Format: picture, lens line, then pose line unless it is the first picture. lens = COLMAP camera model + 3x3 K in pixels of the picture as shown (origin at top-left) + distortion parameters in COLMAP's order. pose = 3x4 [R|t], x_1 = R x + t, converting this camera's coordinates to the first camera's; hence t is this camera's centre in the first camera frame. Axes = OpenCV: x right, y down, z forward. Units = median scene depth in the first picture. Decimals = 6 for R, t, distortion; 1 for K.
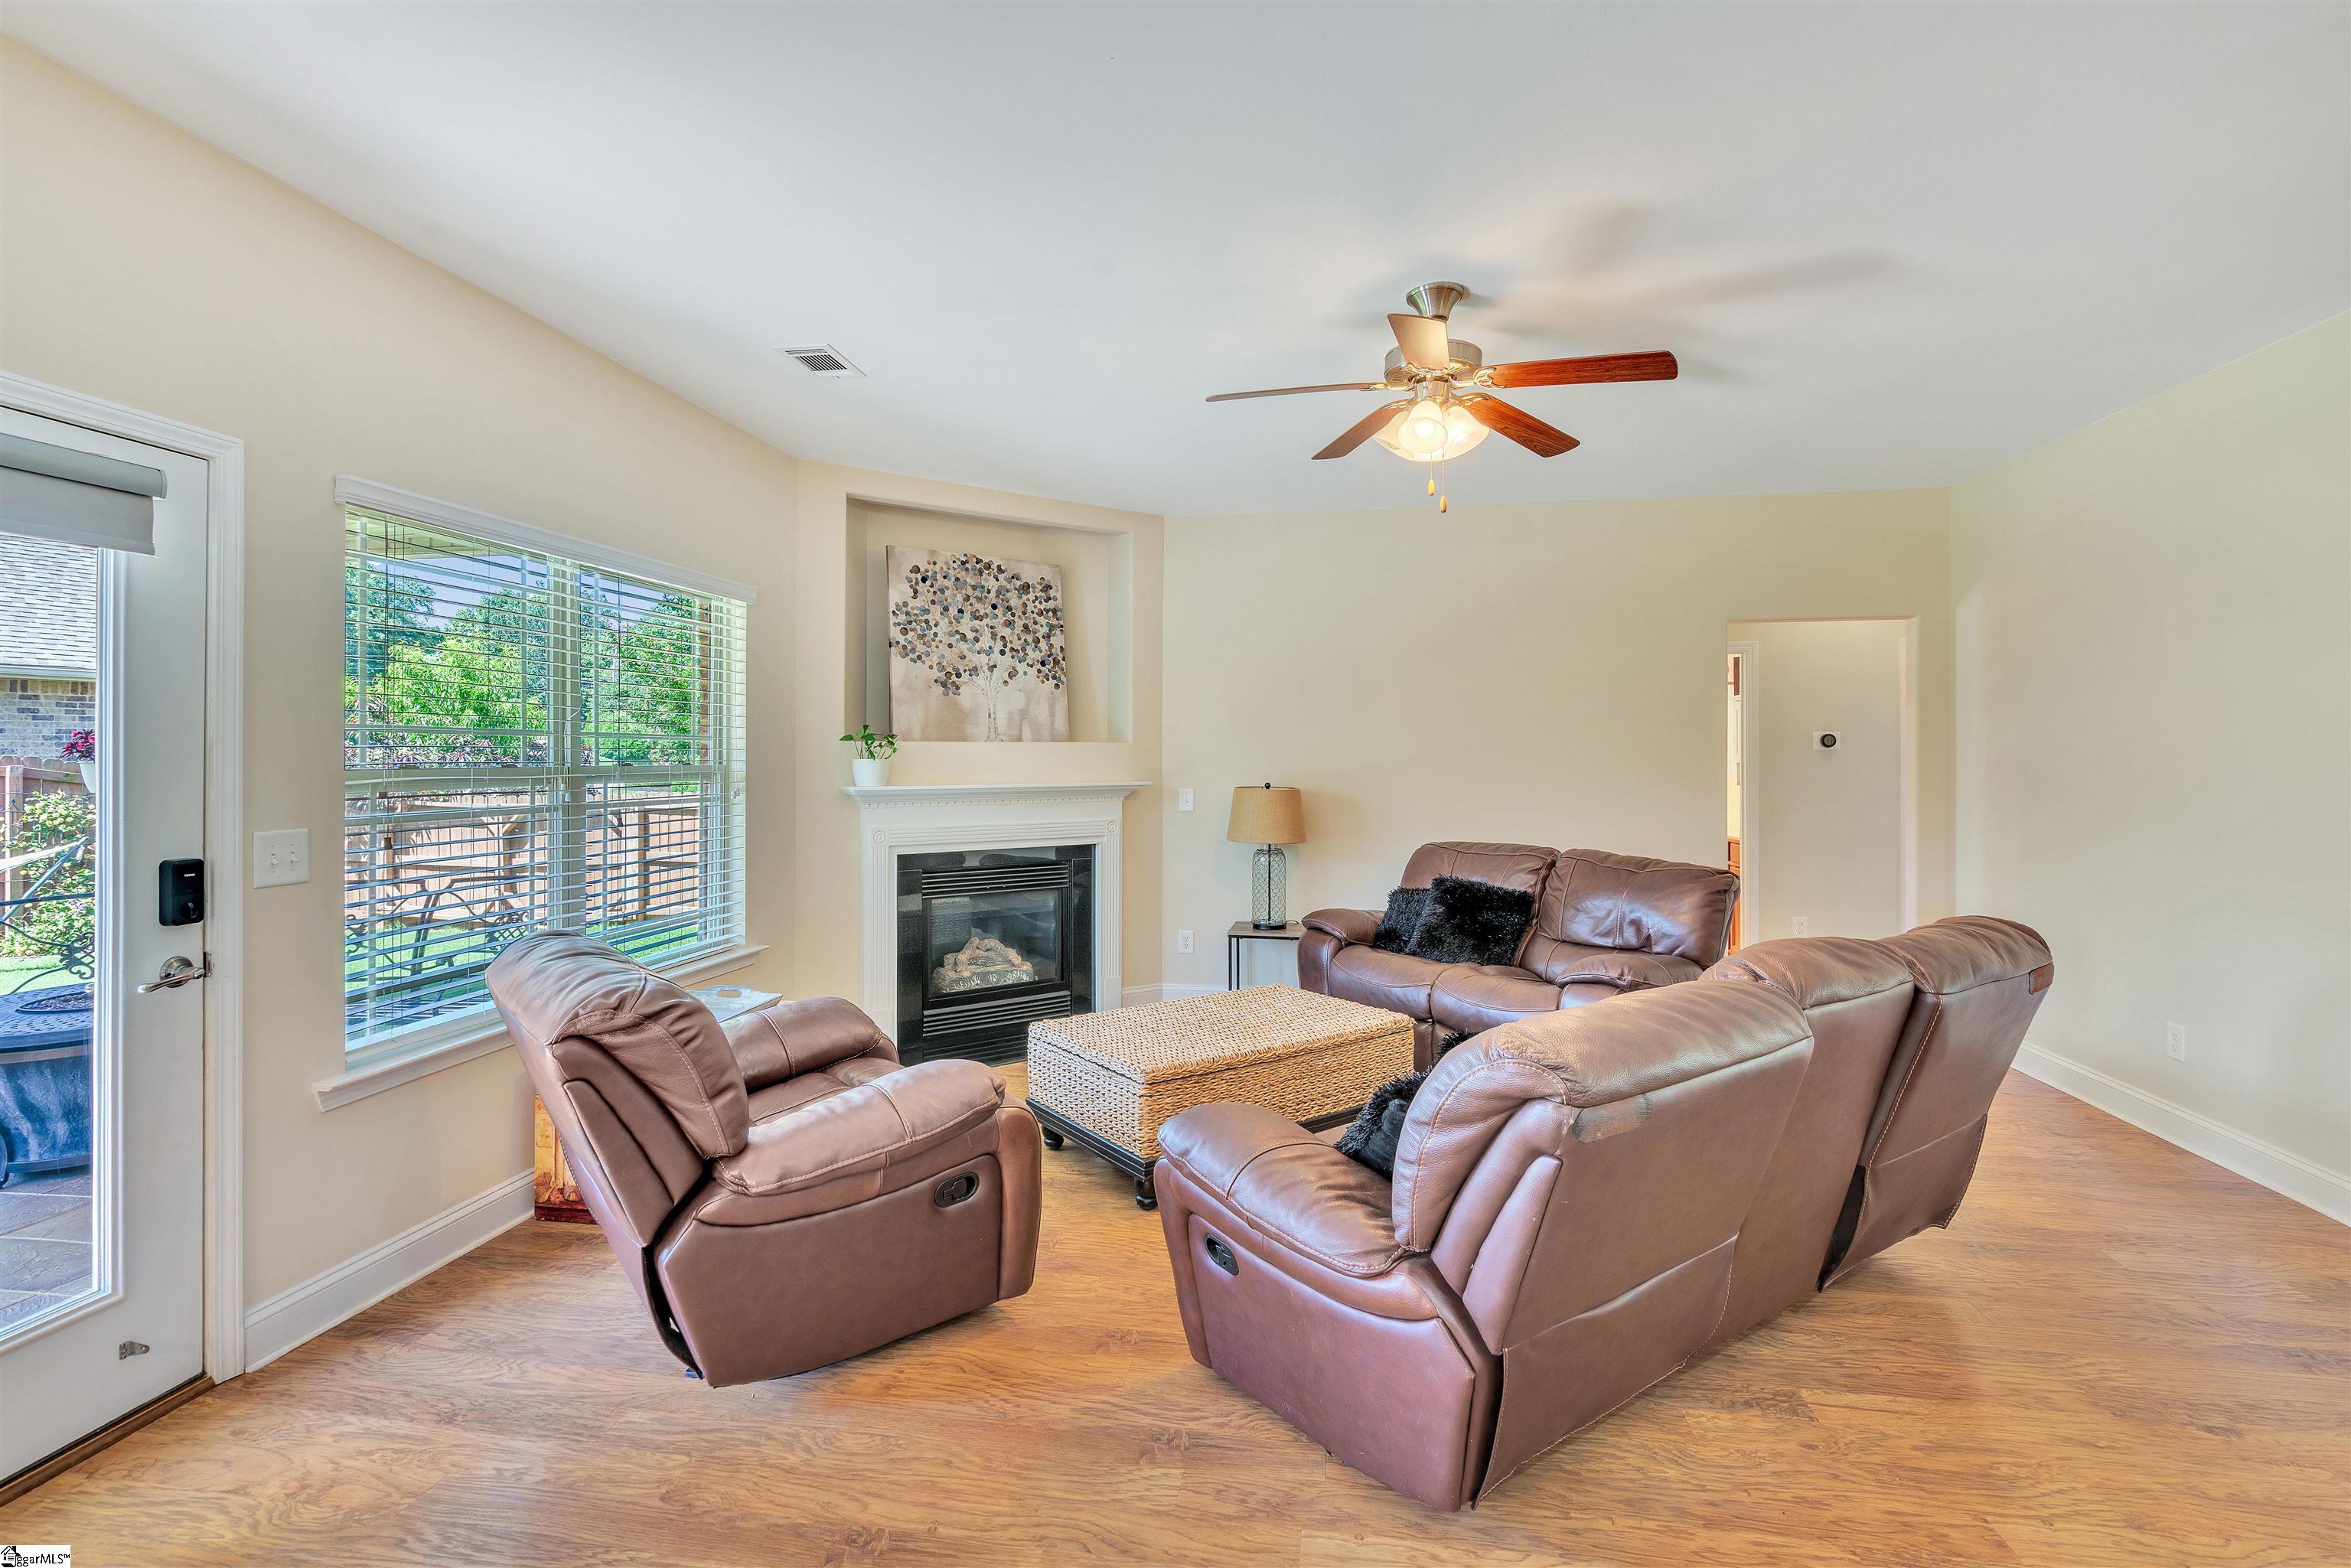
lens RADIAL K [[1081.9, 0, 1180.3], [0, 1081.9, 764.9], [0, 0, 1]] dist [-0.005903, 0.000084]
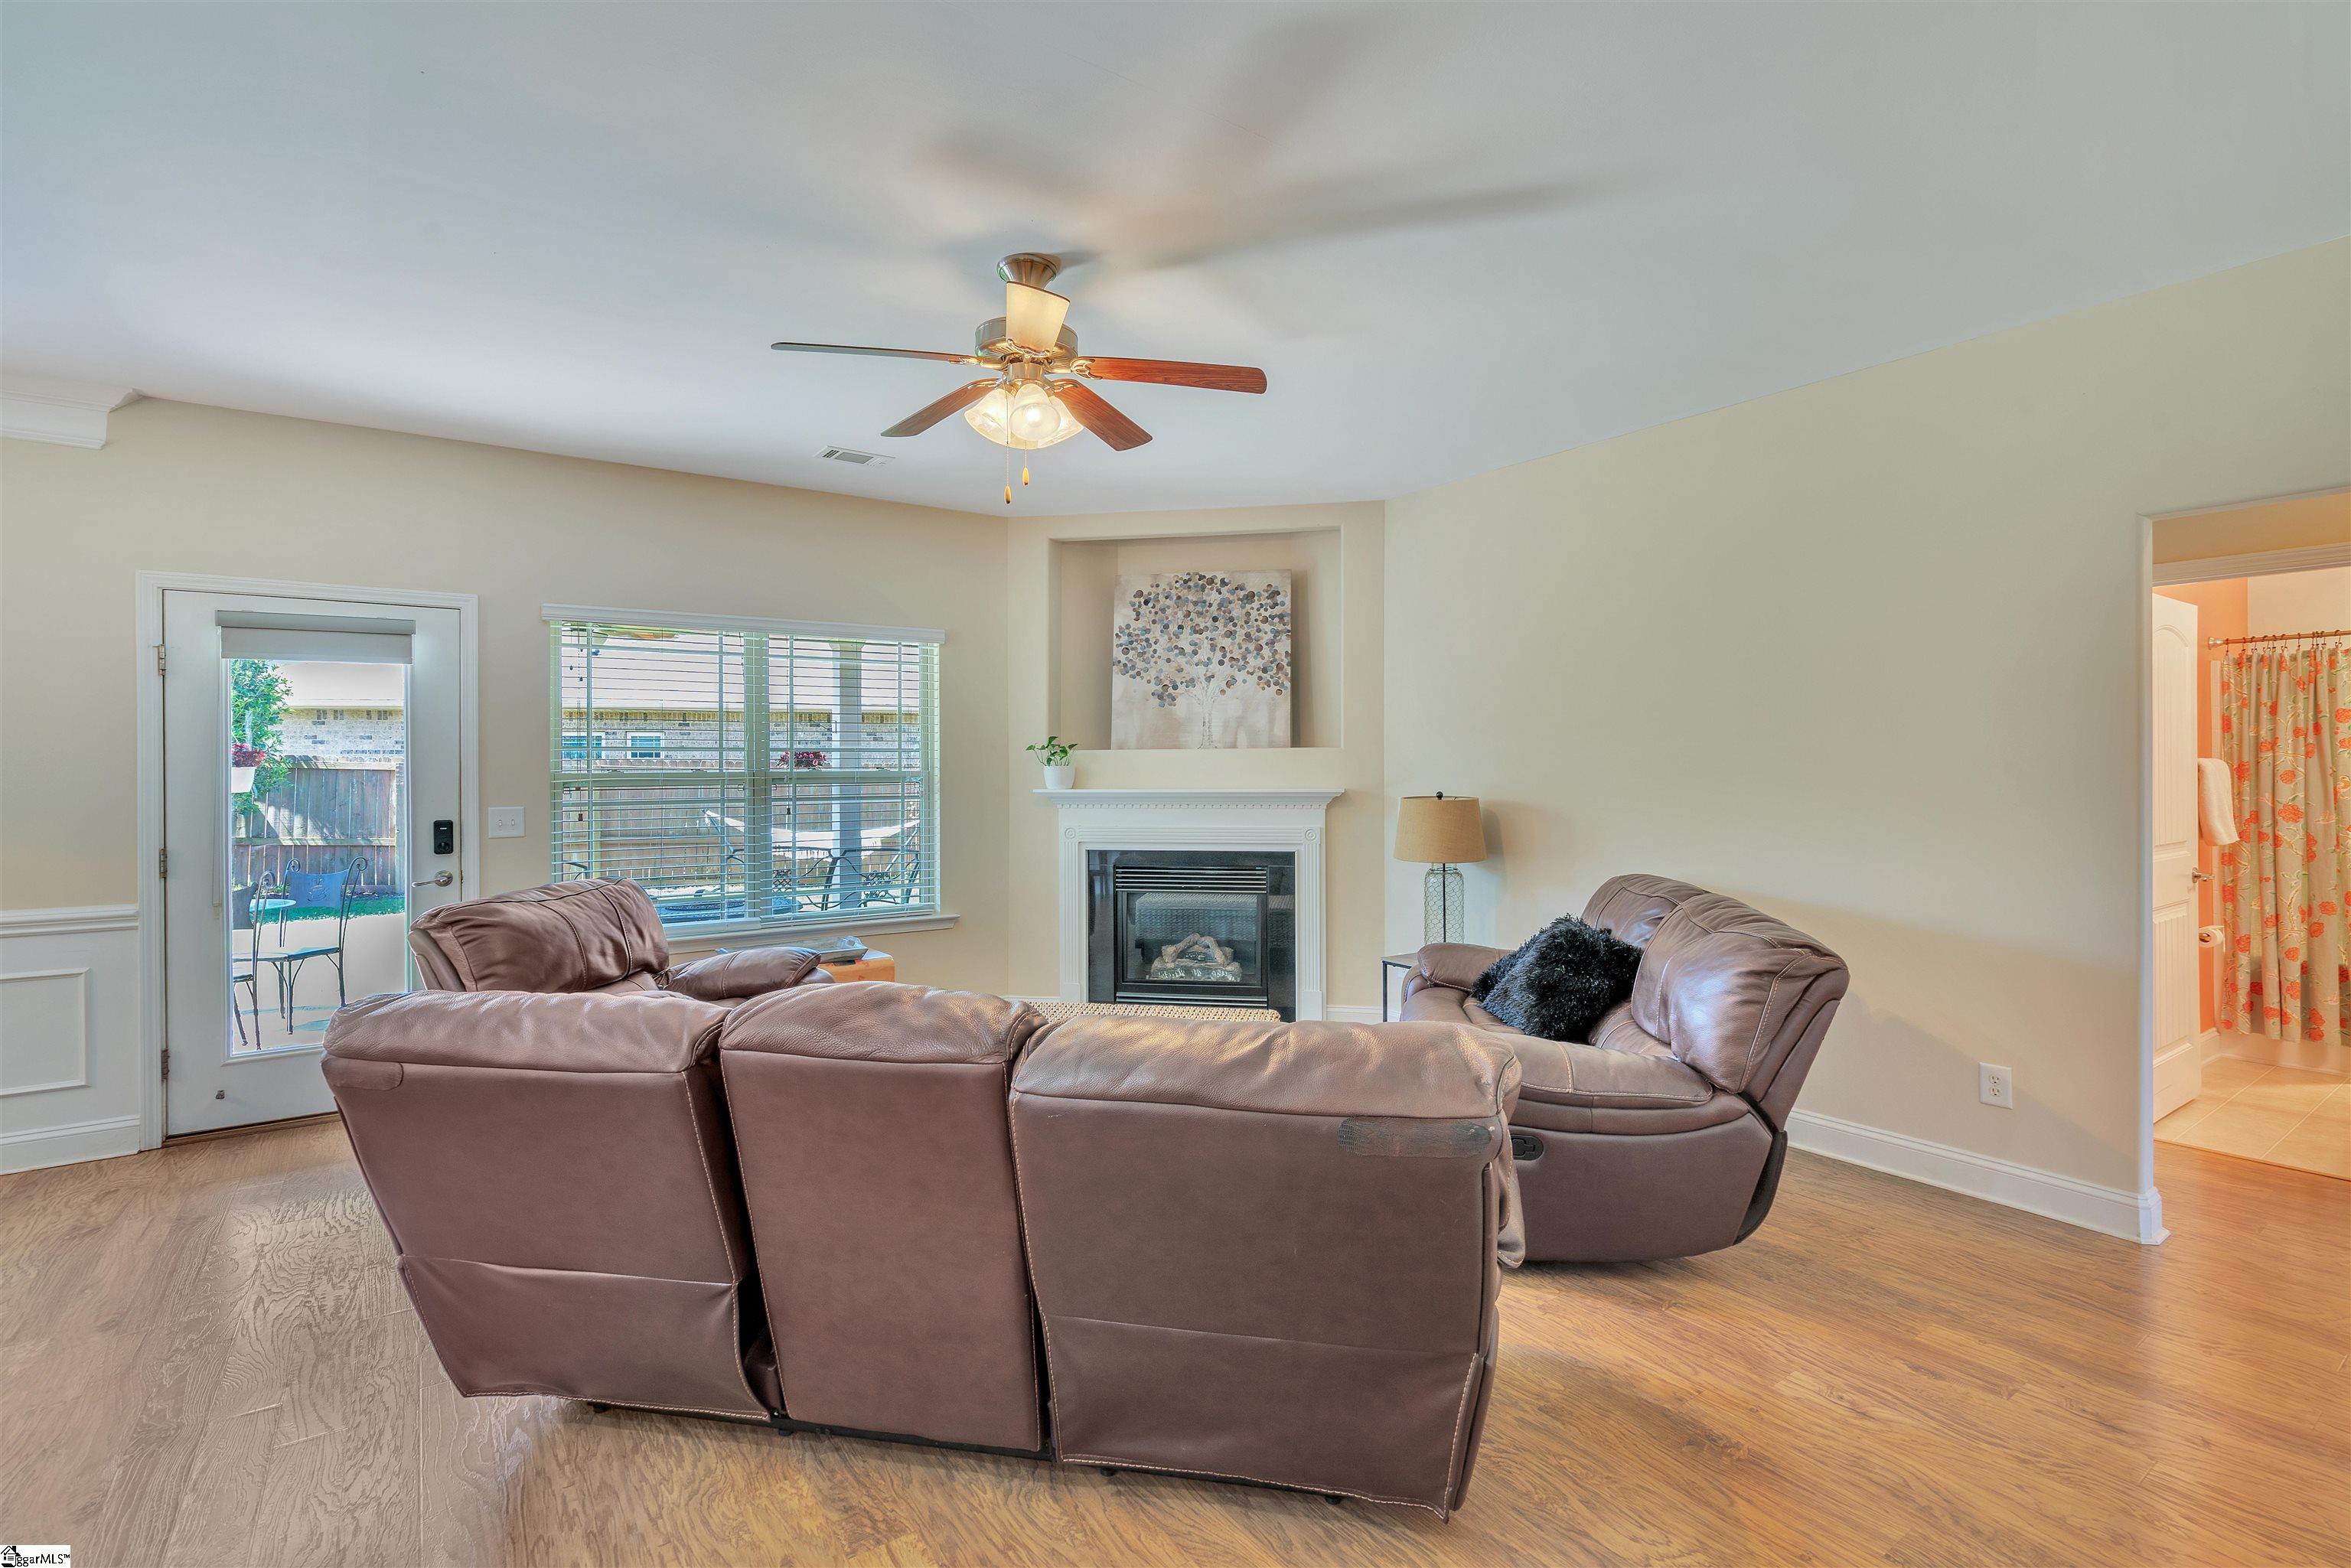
lens RADIAL K [[1081.9, 0, 1168.8], [0, 1081.9, 774.8], [0, 0, 1]] dist [-0.005903, 0.000084]
pose [[0.700875, 0.004297, -0.713271, 0.549735], [-0.001016, 0.999987, 0.005026, -0.001345], [0.713284, -0.002798, 0.700870, 0.239139]]
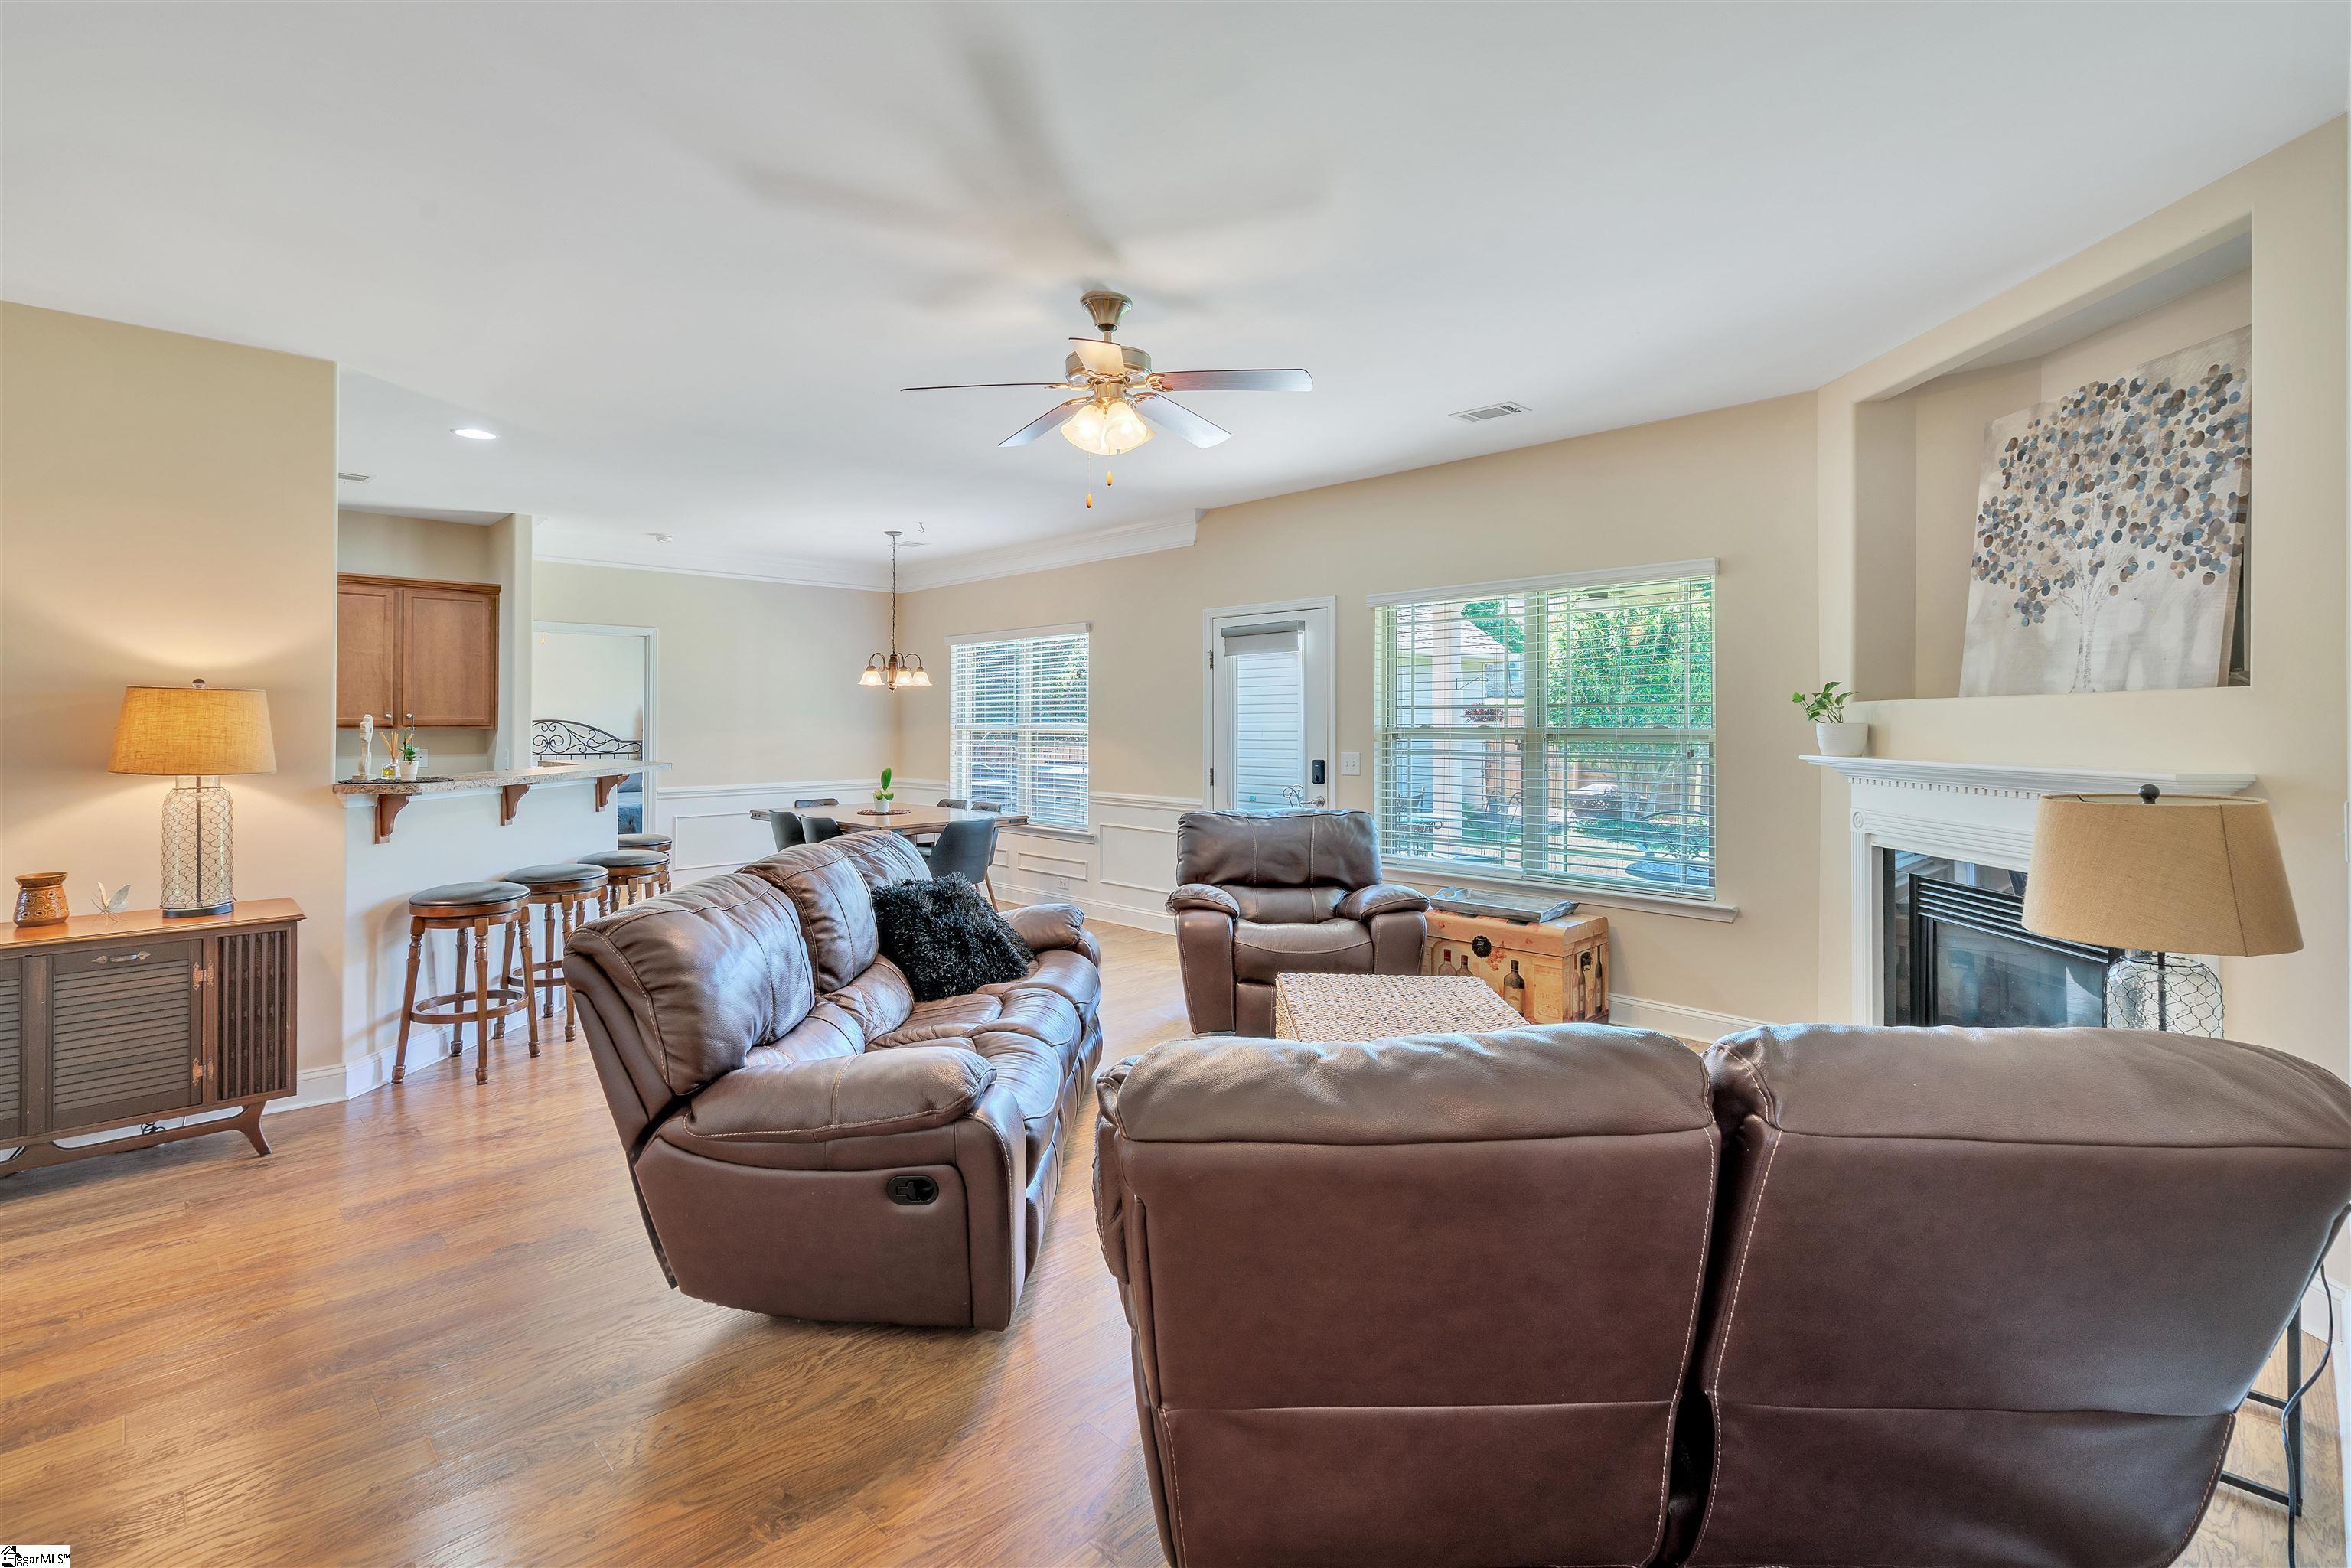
lens RADIAL K [[1081.9, 0, 1147.9], [0, 1081.9, 726.2], [0, 0, 1]] dist [-0.005903, 0.000084]
pose [[-0.612309, 0.004336, -0.790606, 0.606179], [-0.003577, 0.999960, 0.008255, -0.006822], [0.790610, 0.007883, -0.612269, 0.958442]]
